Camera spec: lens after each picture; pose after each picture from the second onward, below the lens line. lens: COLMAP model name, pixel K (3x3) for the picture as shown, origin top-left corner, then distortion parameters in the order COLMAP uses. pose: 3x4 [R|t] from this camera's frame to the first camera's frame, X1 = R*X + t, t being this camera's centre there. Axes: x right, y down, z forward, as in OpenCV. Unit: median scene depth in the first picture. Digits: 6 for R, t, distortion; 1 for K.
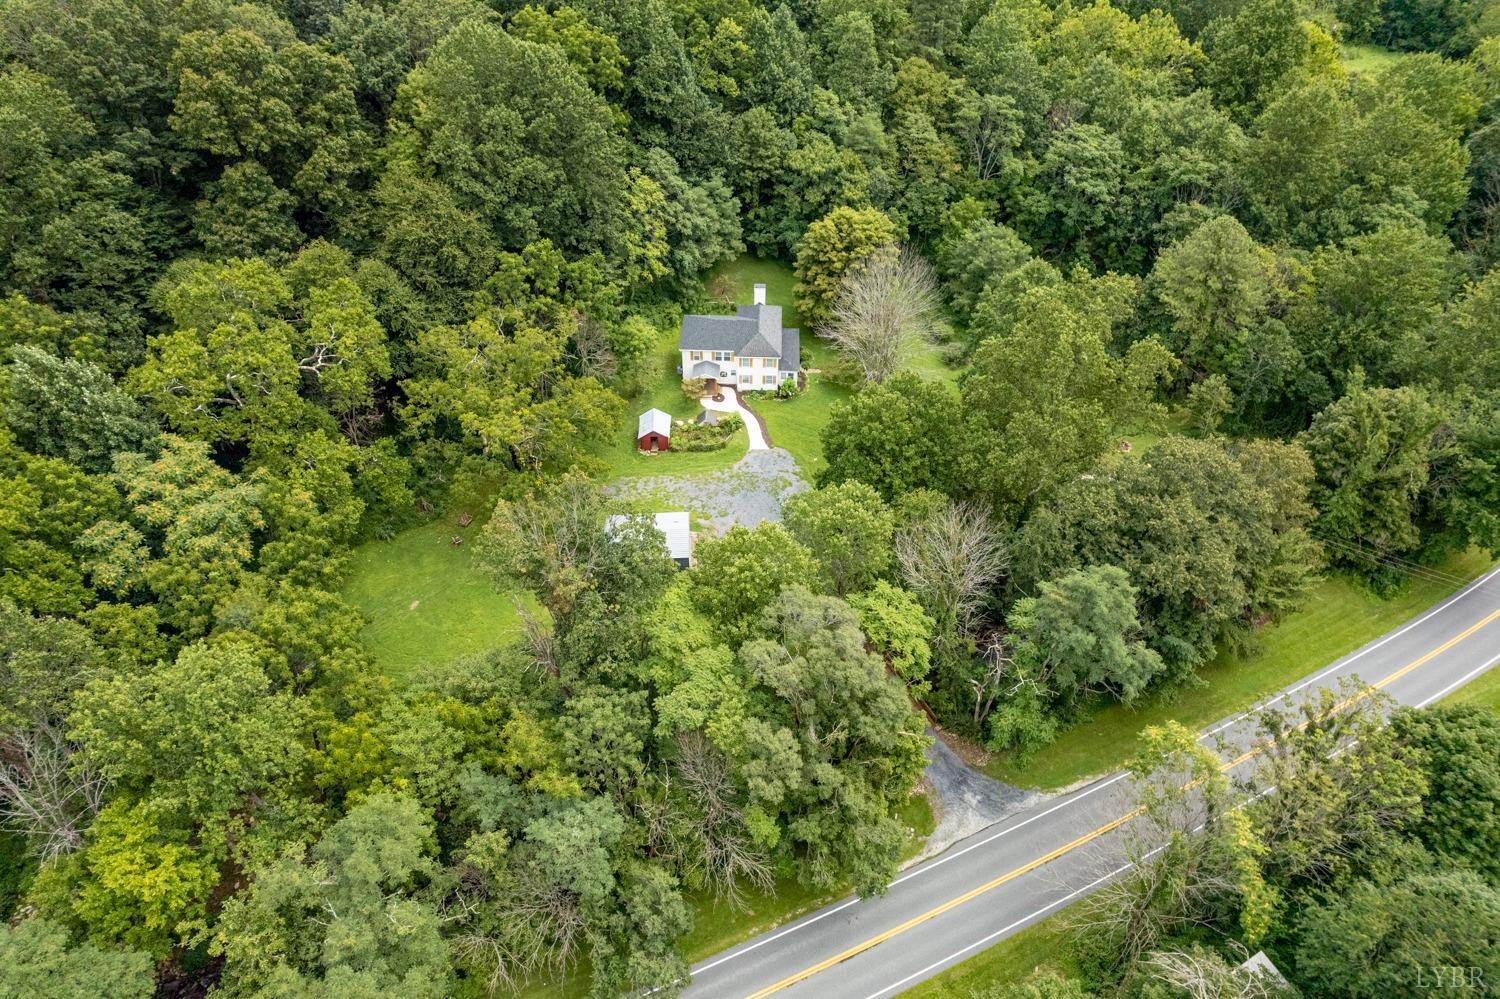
lens RADIAL K [[961.0, 0, 750.0], [0, 961.0, 499.5], [0, 0, 1]] dist [-0.078459, 0.073345]
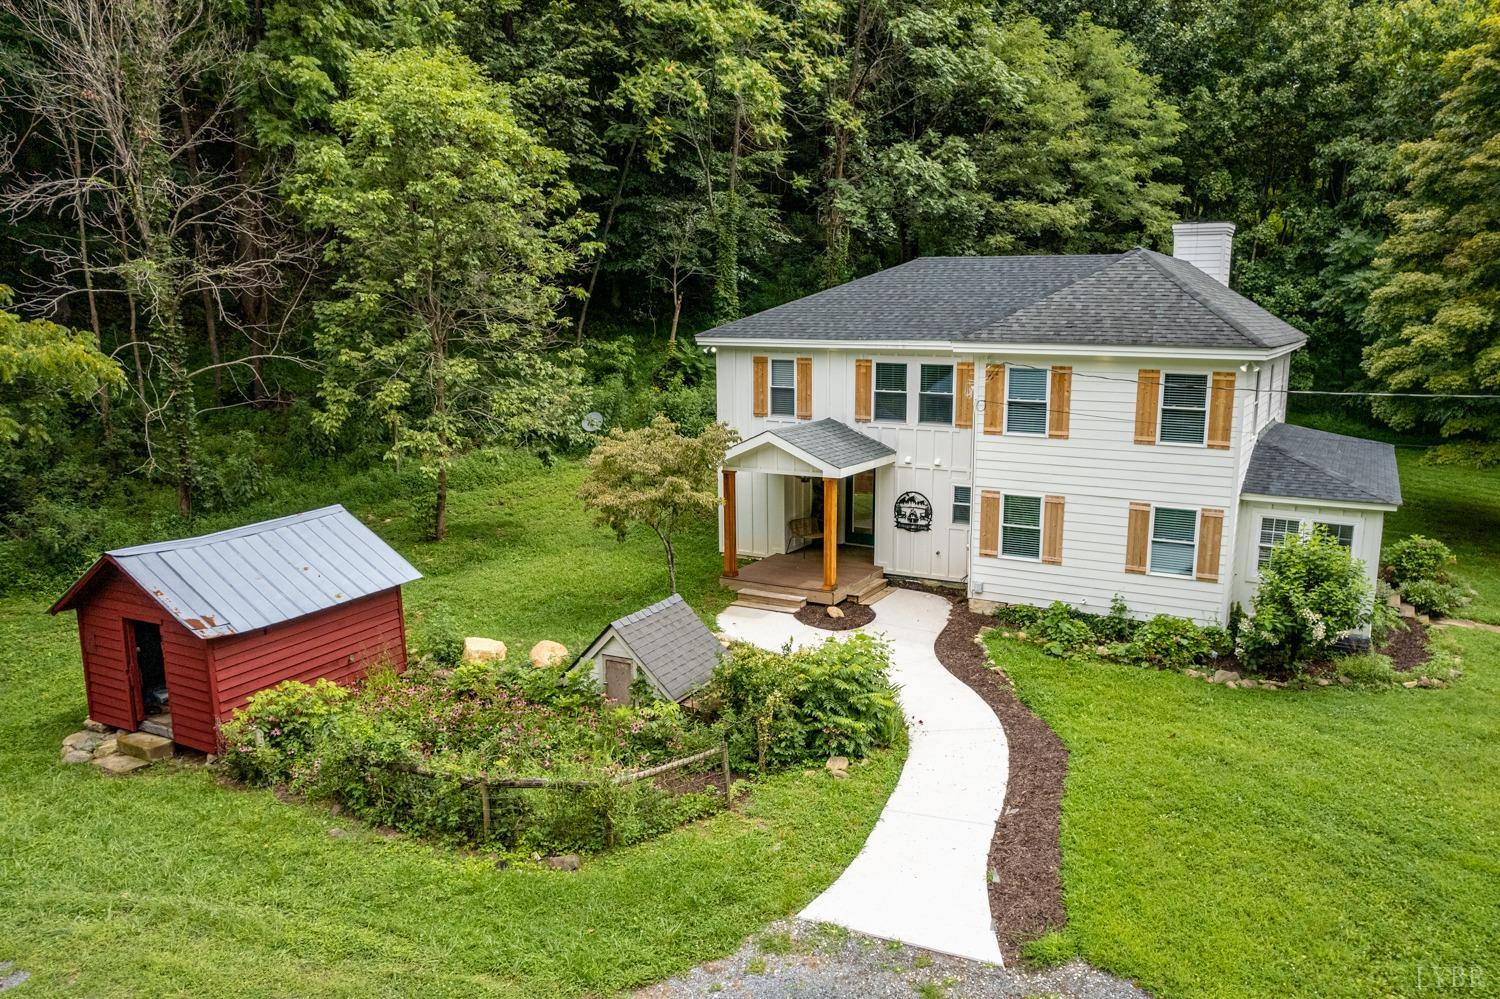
lens RADIAL K [[961.0, 0, 750.0], [0, 961.0, 499.5], [0, 0, 1]] dist [-0.078459, 0.073345]
pose [[0.872121, 0.090556, -0.480838, 0.032584], [-0.329305, 0.835475, -0.439932, -0.043468], [0.361890, 0.542016, 0.758455, 0.857343]]
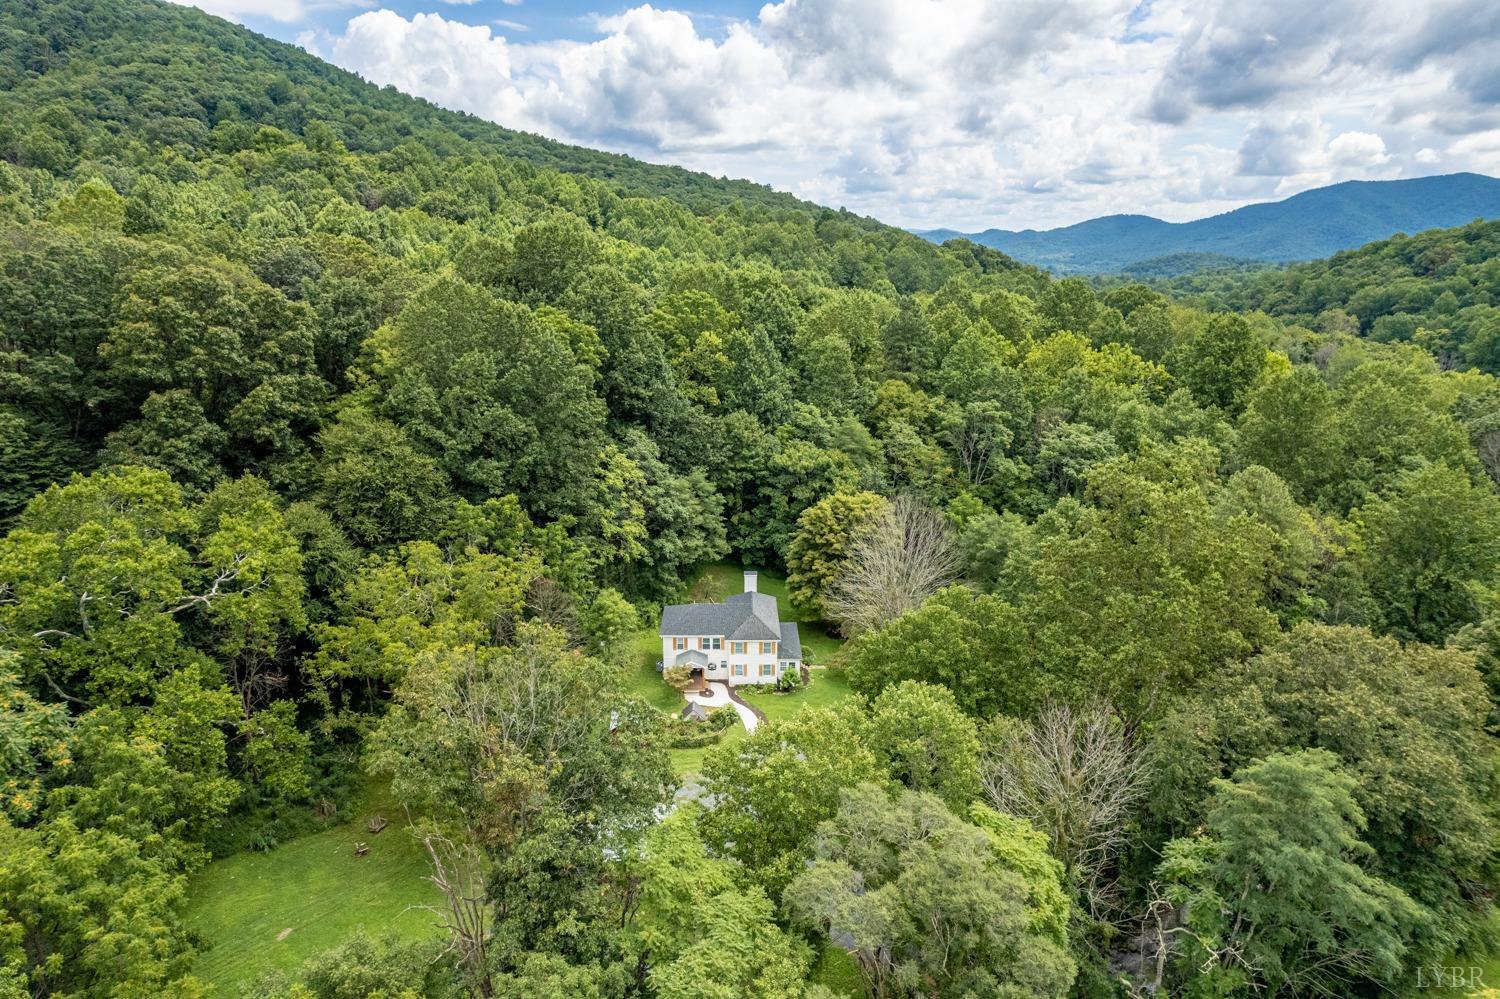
lens RADIAL K [[961.0, 0, 750.0], [0, 961.0, 499.5], [0, 0, 1]] dist [-0.078459, 0.073345]
pose [[0.998753, -0.015283, 0.047522, -0.032250], [0.034747, 0.896345, -0.441994, 0.111475], [-0.035841, 0.443094, 0.895758, 0.182257]]
